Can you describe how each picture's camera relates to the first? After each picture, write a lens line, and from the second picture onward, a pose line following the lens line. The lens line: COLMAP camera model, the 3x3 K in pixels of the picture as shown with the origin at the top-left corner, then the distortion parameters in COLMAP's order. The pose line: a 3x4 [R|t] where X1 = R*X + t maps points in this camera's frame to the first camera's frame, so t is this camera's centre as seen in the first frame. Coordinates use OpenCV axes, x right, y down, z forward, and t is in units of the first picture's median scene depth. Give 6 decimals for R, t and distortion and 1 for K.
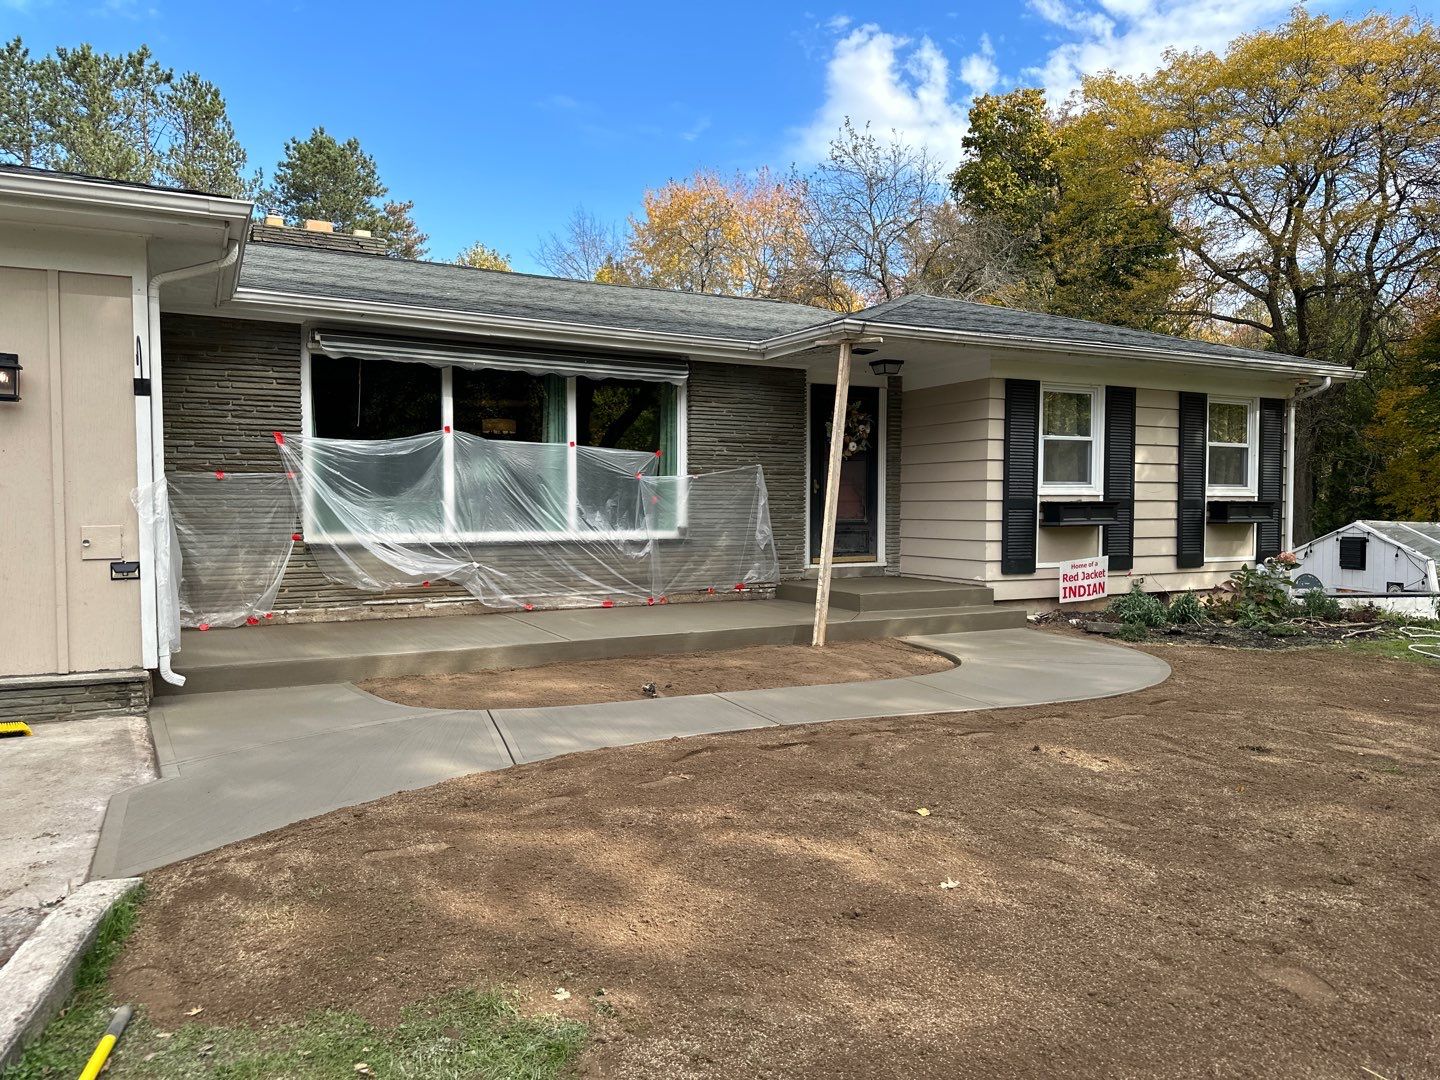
lens RADIAL K [[1020.5, 0, 715.3], [0, 1020.5, 546.9], [0, 0, 1]] dist [0.049642, -0.050526]
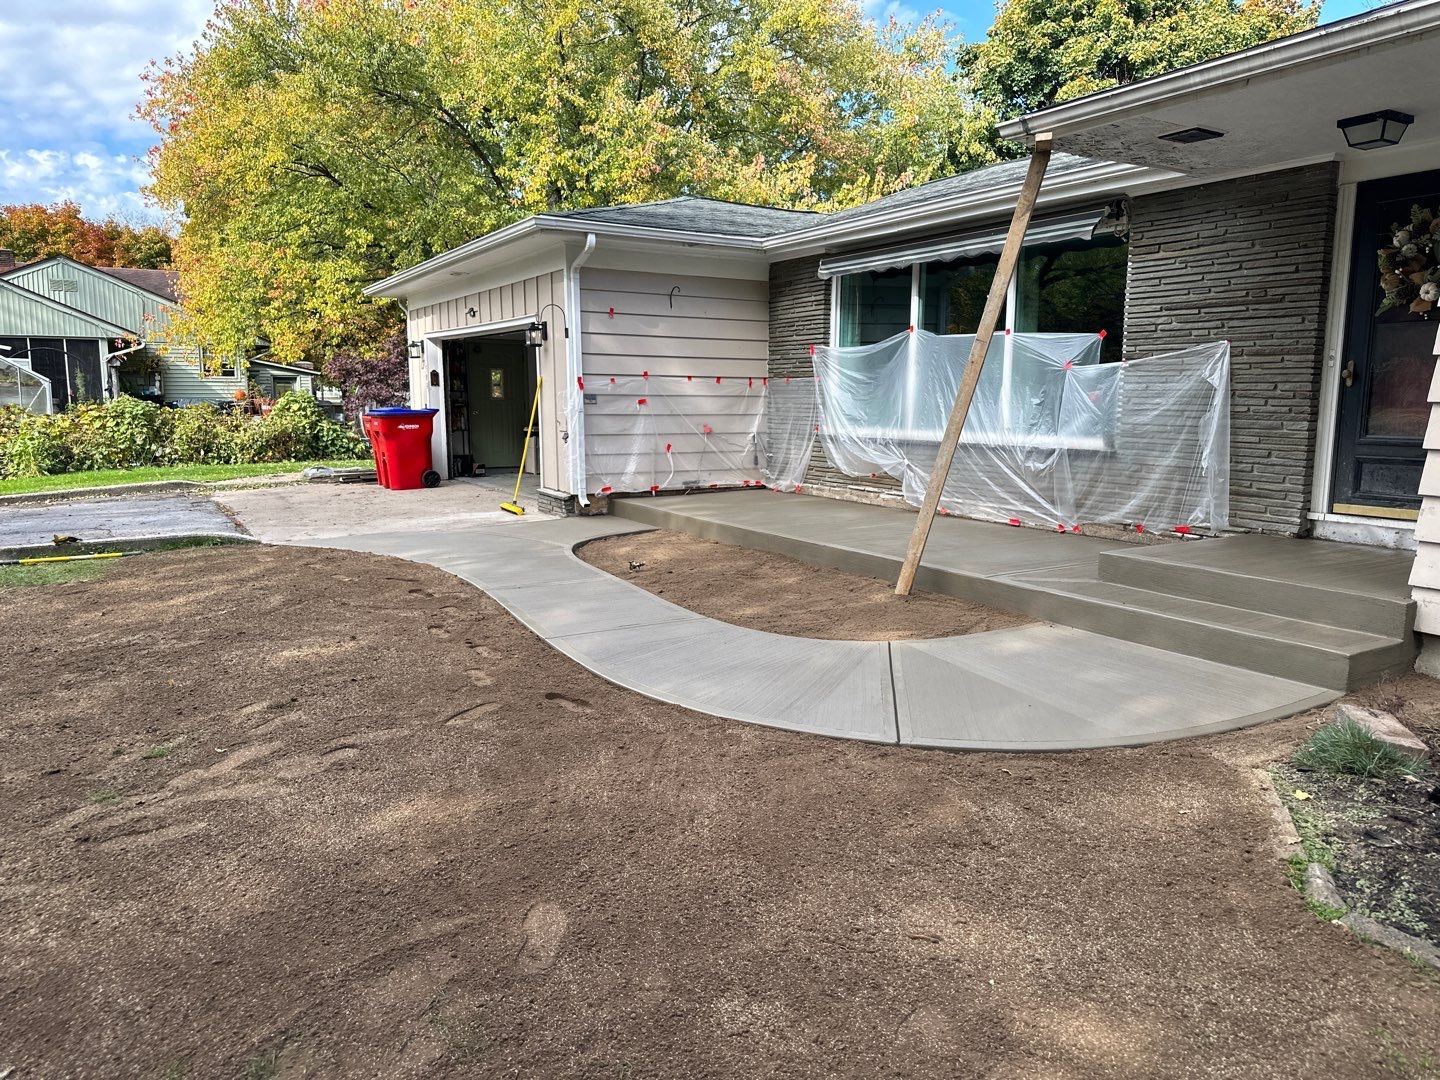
lens RADIAL K [[1020.5, 0, 720.9], [0, 1020.5, 551.8], [0, 0, 1]] dist [0.049642, -0.050526]
pose [[0.048604, 0.152365, -0.987128, 0.688165], [-0.047665, 0.987524, 0.150080, -0.033670], [0.997680, 0.039757, 0.055260, 0.670763]]
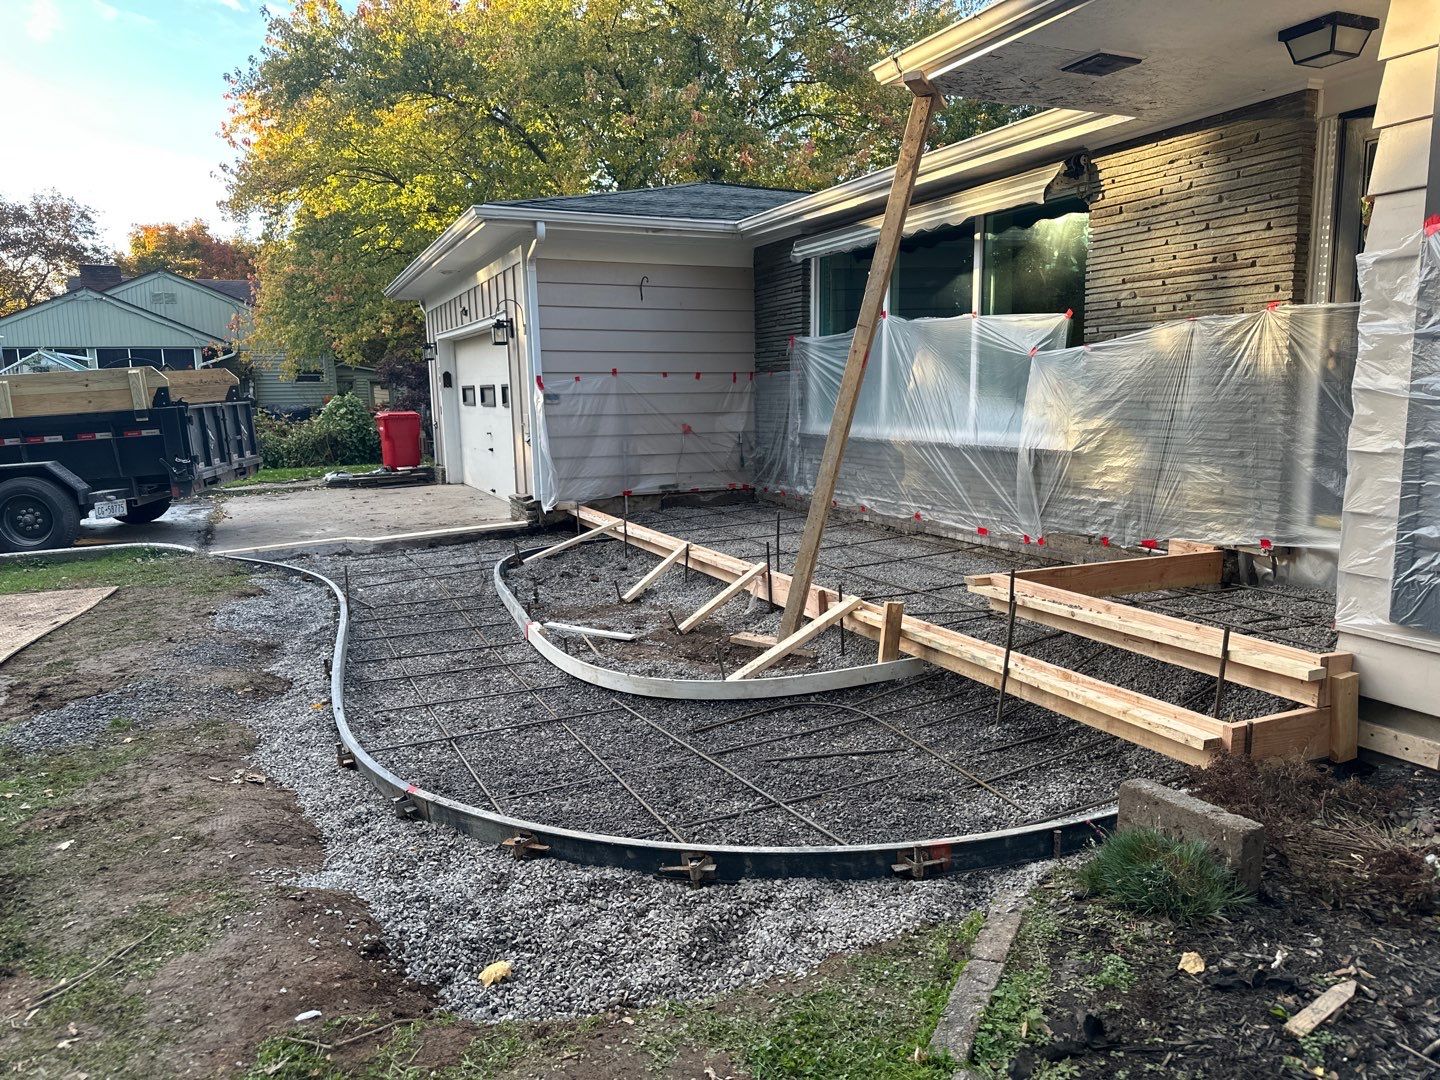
lens RADIAL K [[1020.5, 0, 710.9], [0, 1020.5, 548.2], [0, 0, 1]] dist [0.049642, -0.050526]
pose [[-0.081374, 0.152920, -0.984883, 0.610888], [-0.028238, 0.987409, 0.155646, -0.040001], [0.996284, 0.040477, -0.076031, 0.813939]]
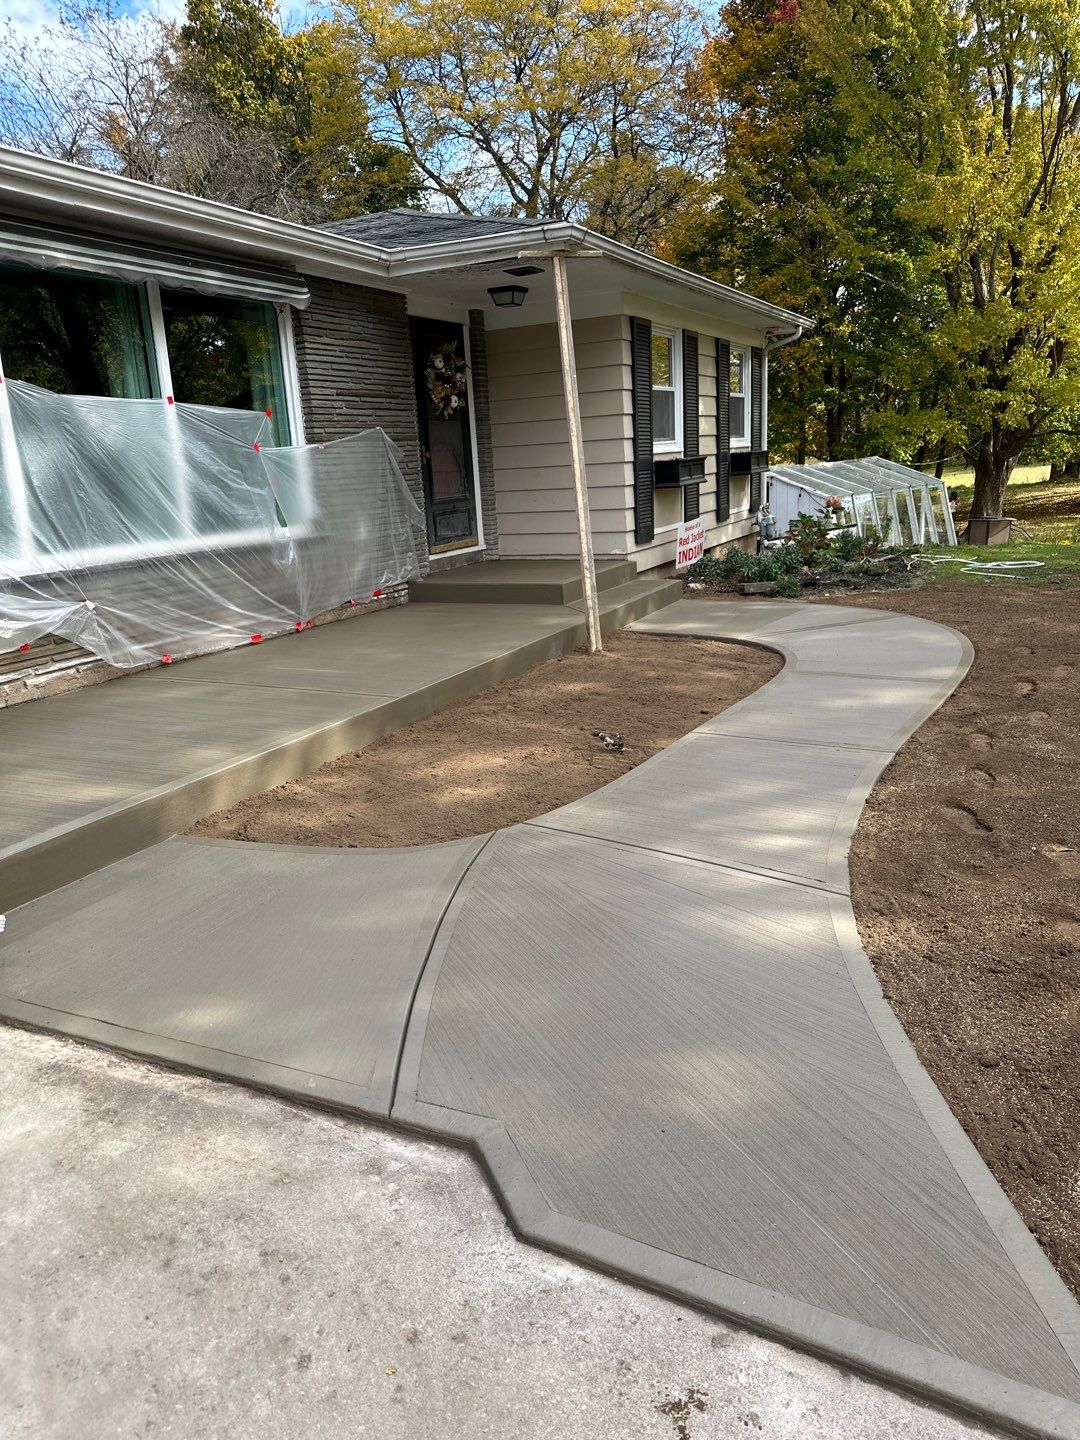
lens RADIAL K [[1020.5, 0, 544.0], [0, 1020.5, 733.5], [0, 0, 1]] dist [0.049642, -0.050526]
pose [[0.813959, -0.195559, 0.547017, -0.323946], [0.081701, 0.970812, 0.225496, -0.022163], [-0.575148, -0.138852, 0.806179, 0.287037]]
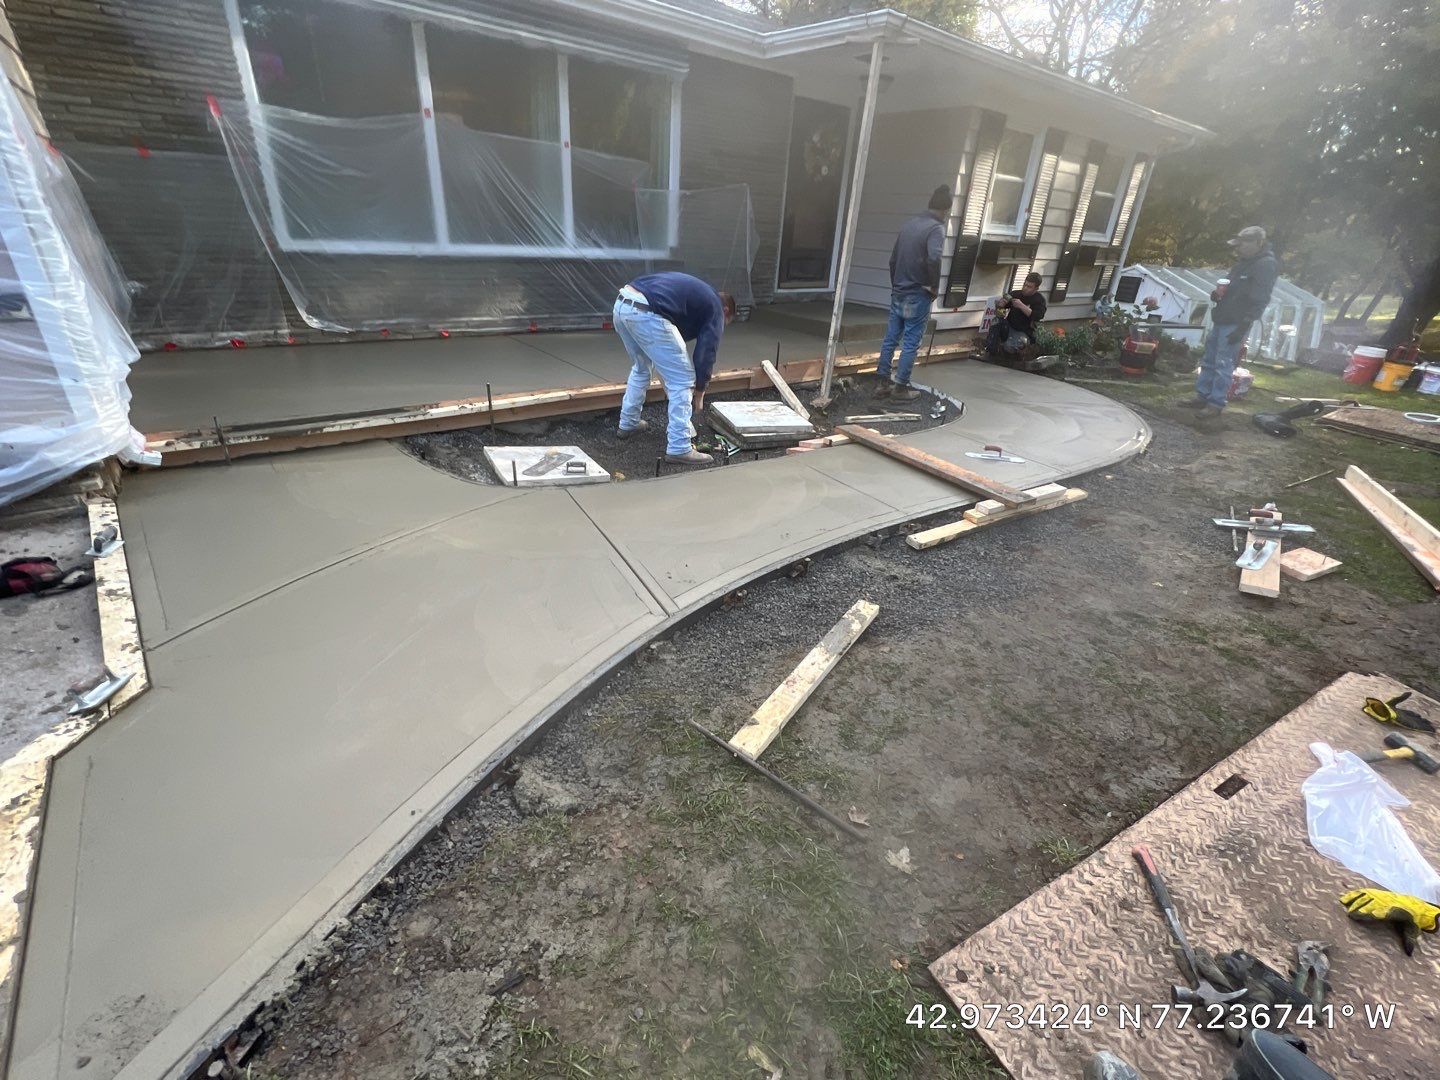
lens RADIAL K [[650.0, 0, 717.6], [0, 650.0, 547.9], [0, 0, 1]] dist [-0.004757, 0.002280]
pose [[0.982200, -0.030597, 0.185332, -0.118130], [-0.049774, 0.908983, 0.413851, -0.017009], [-0.181126, -0.415709, 0.891280, 0.274639]]
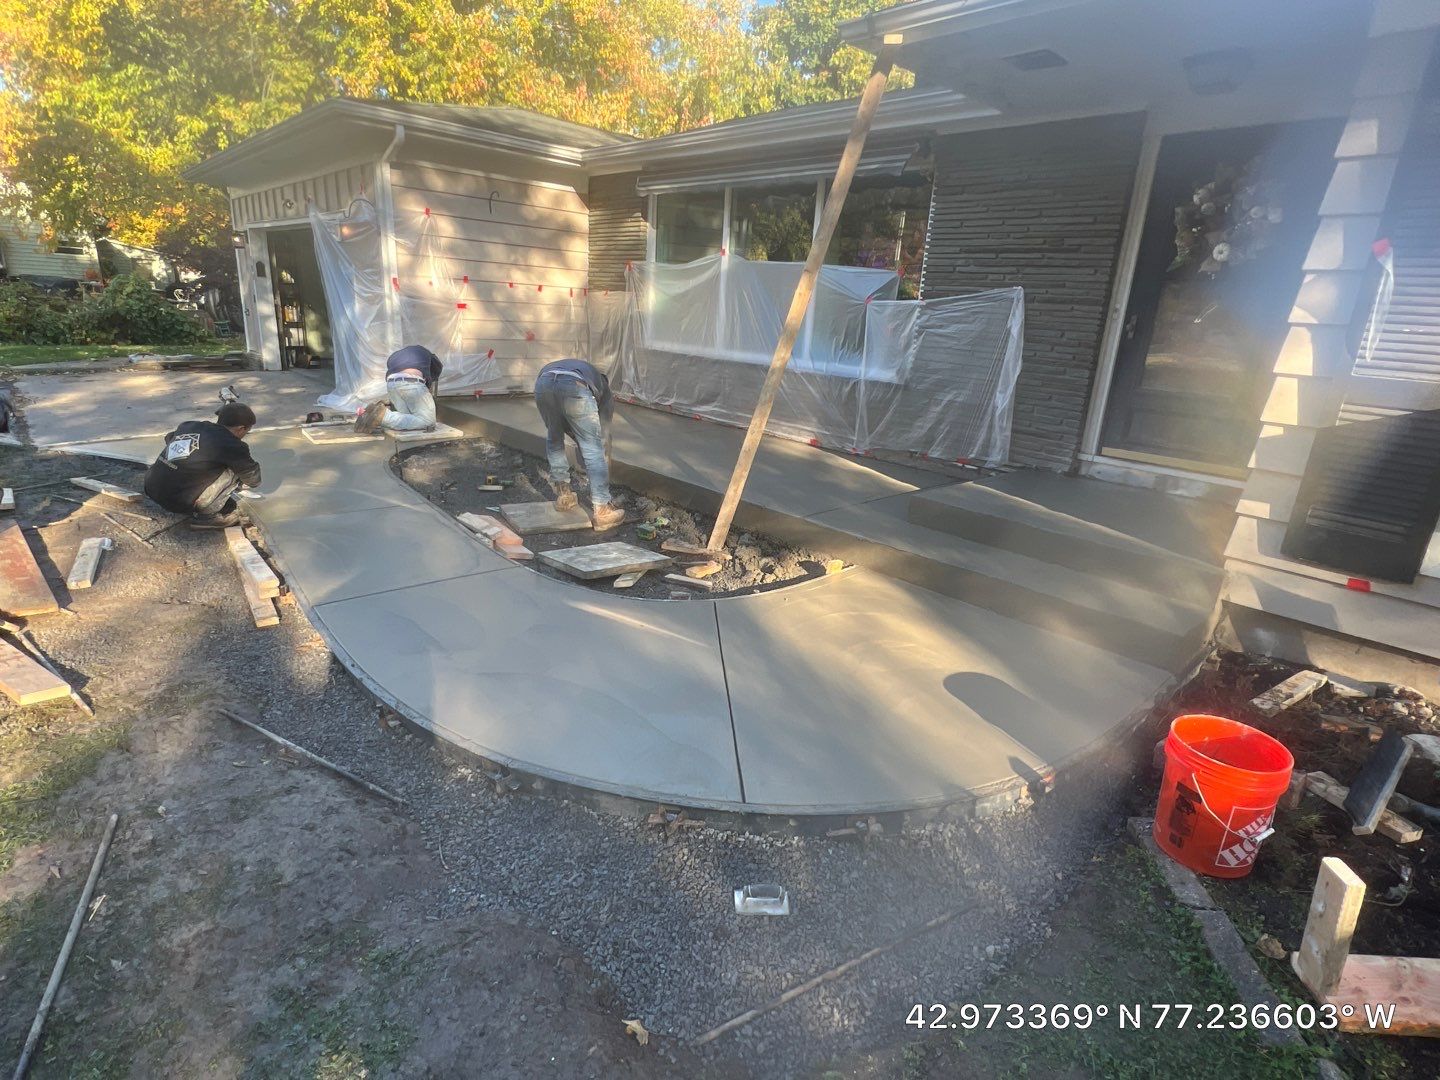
lens RADIAL K [[754.3, 0, 717.9], [0, 754.3, 542.8], [0, 0, 1]] dist [0.002824, -0.001389]
pose [[0.249184, 0.303566, -0.919649, 0.509915], [-0.101646, 0.952556, 0.286887, -0.043687], [0.963107, 0.021991, 0.268218, 0.691972]]
